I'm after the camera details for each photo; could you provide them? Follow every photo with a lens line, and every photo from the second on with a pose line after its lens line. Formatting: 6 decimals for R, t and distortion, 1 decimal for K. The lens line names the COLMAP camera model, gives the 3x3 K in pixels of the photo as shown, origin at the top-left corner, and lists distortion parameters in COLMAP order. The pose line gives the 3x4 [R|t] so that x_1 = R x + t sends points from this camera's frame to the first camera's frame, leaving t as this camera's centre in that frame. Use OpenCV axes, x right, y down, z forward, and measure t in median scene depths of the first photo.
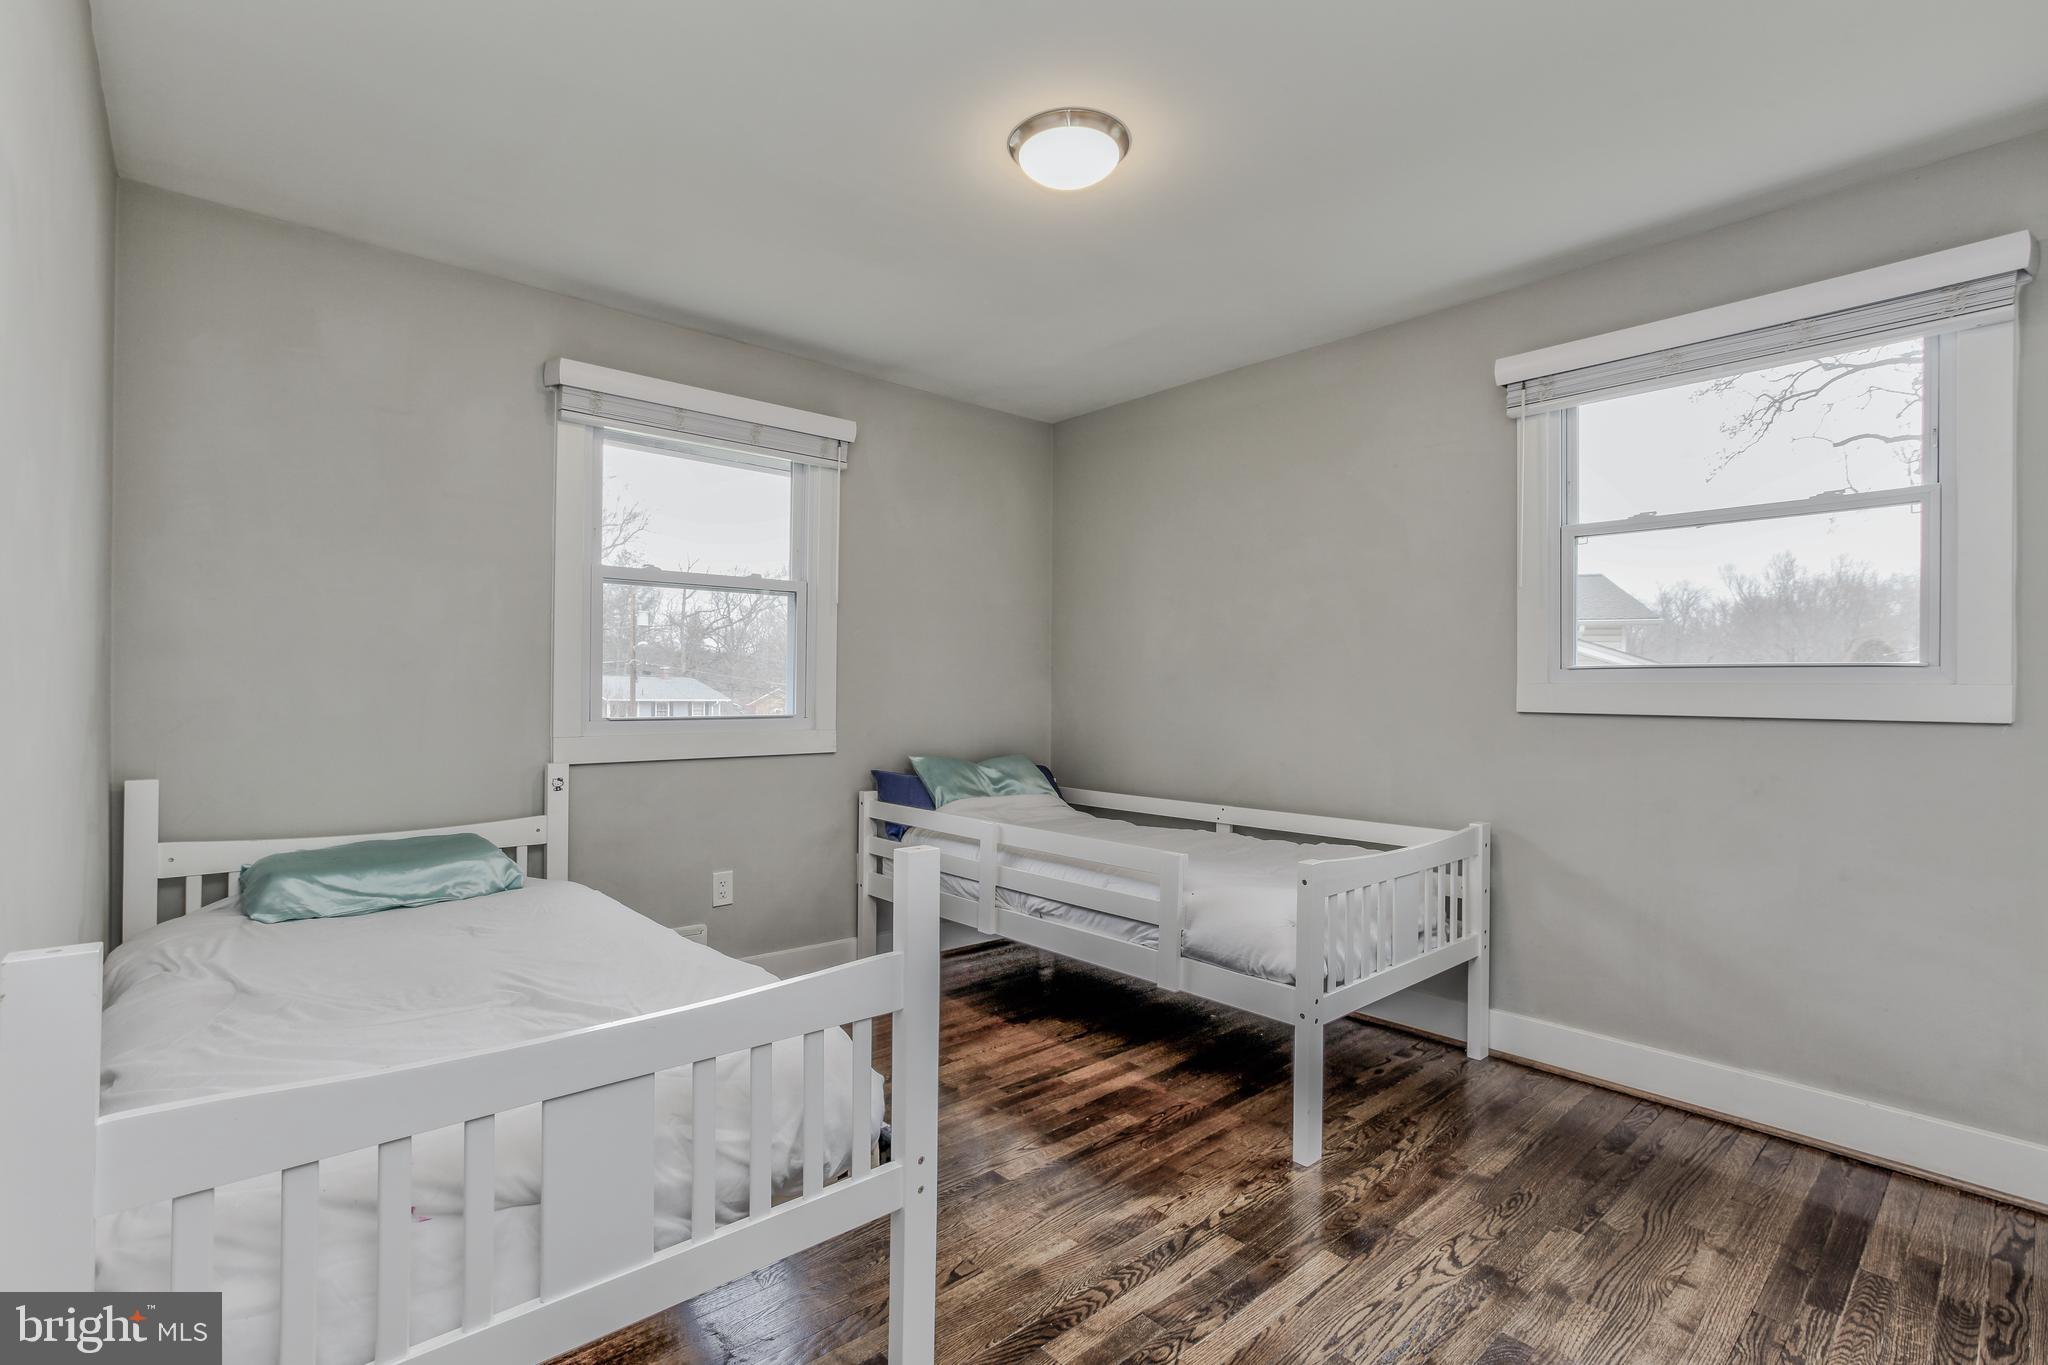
lens RADIAL K [[932.6, 0, 1019.5], [0, 932.6, 682.3], [0, 0, 1]] dist [-0.033821, 0.006822]
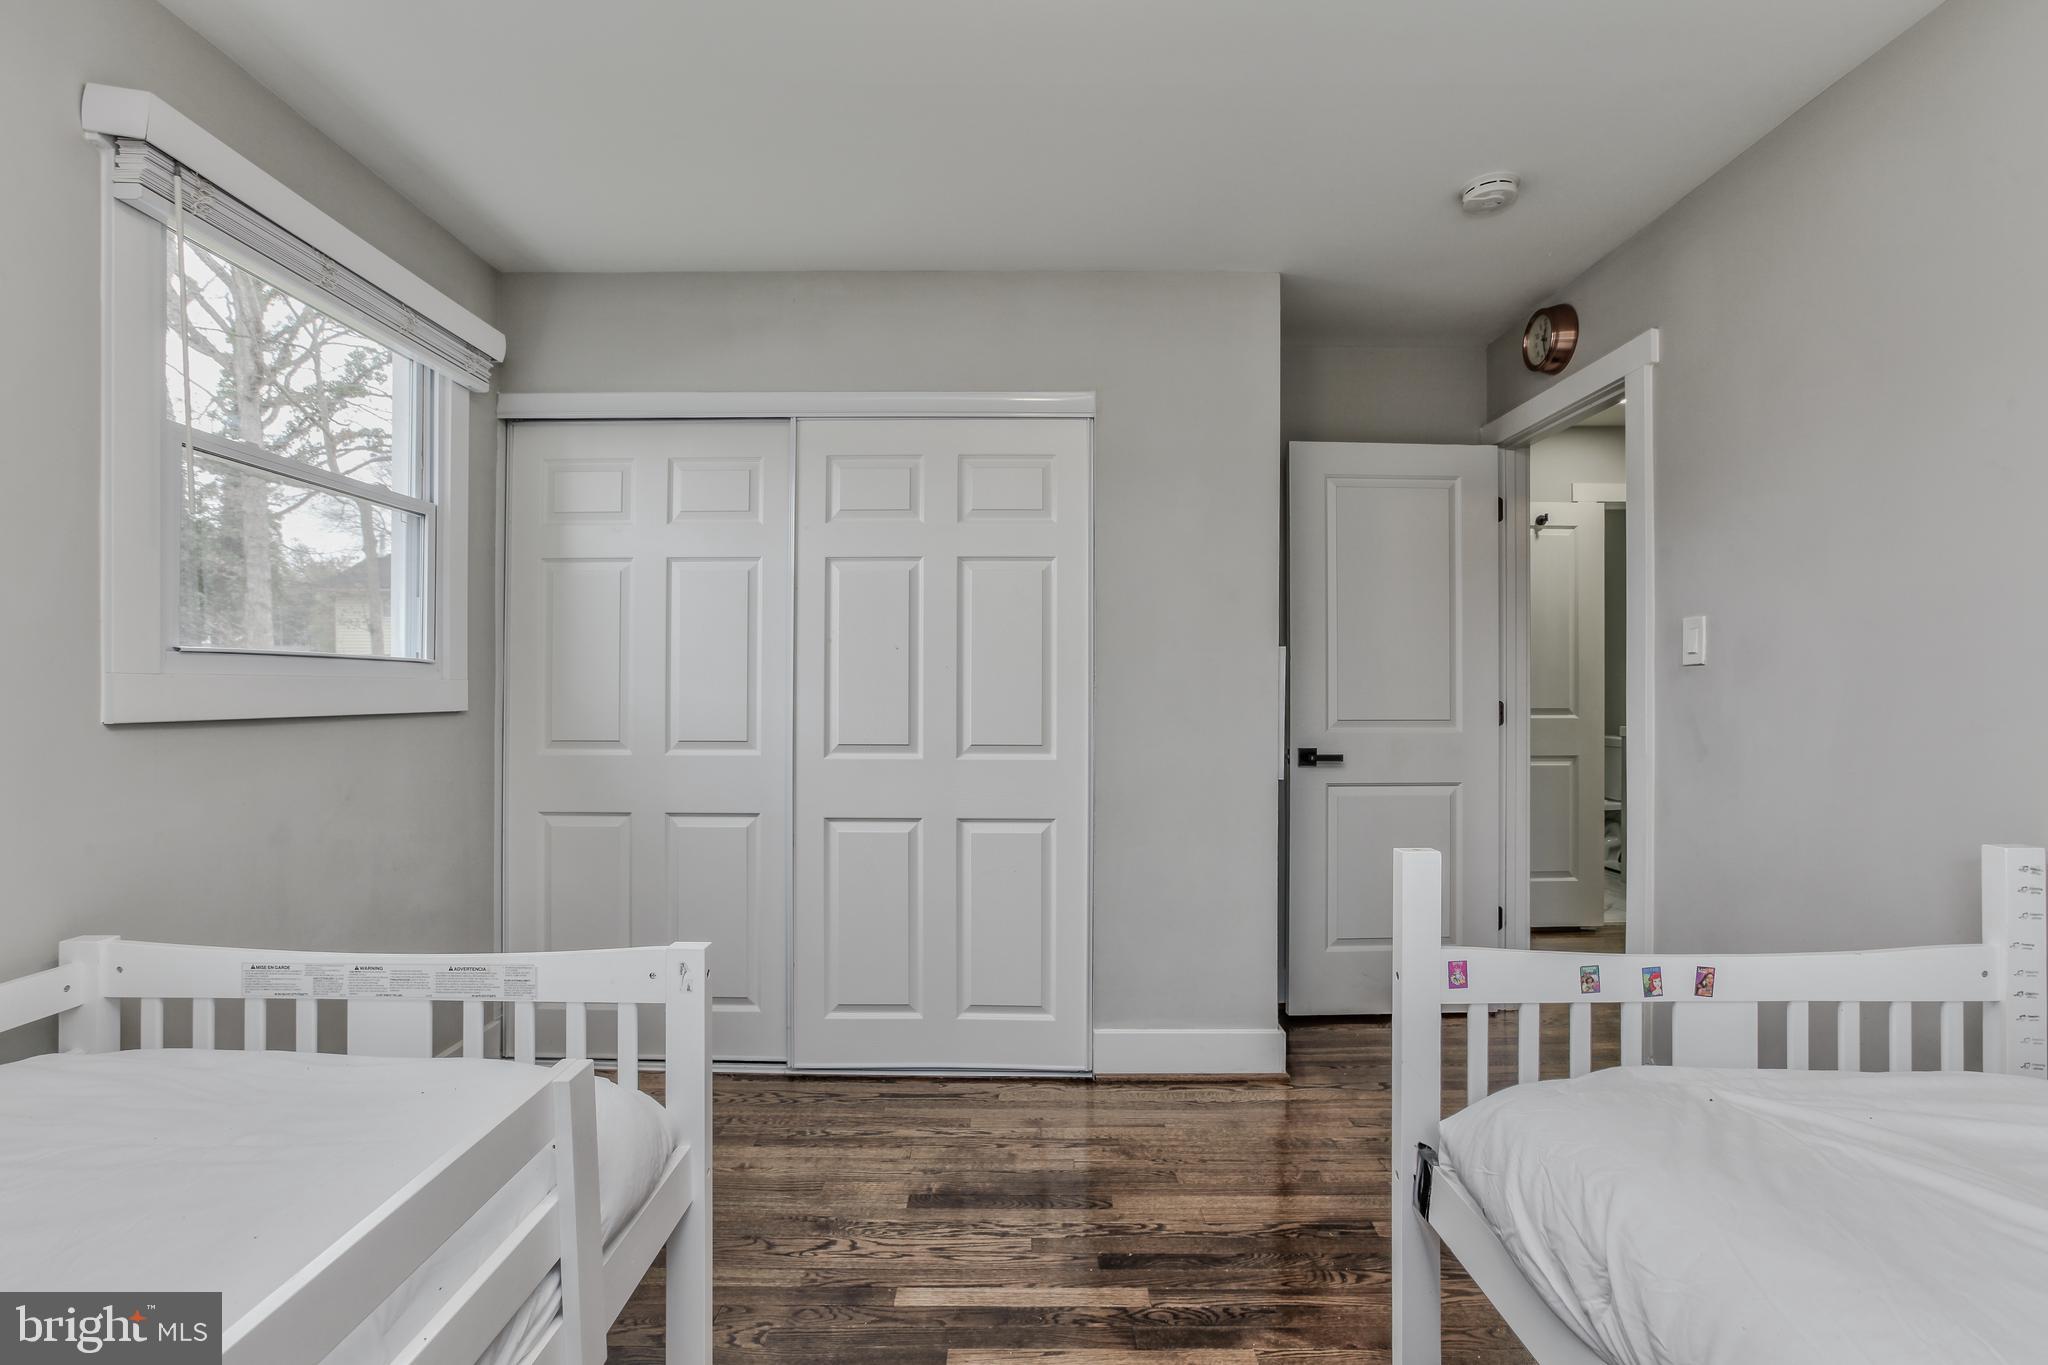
lens RADIAL K [[932.6, 0, 1025.8], [0, 932.6, 681.9], [0, 0, 1]] dist [-0.033821, 0.006822]
pose [[-0.727200, 0.004019, 0.686414, -0.388555], [0.000023, 0.999983, -0.005832, 0.014079], [-0.686426, -0.004225, -0.727187, 1.595960]]
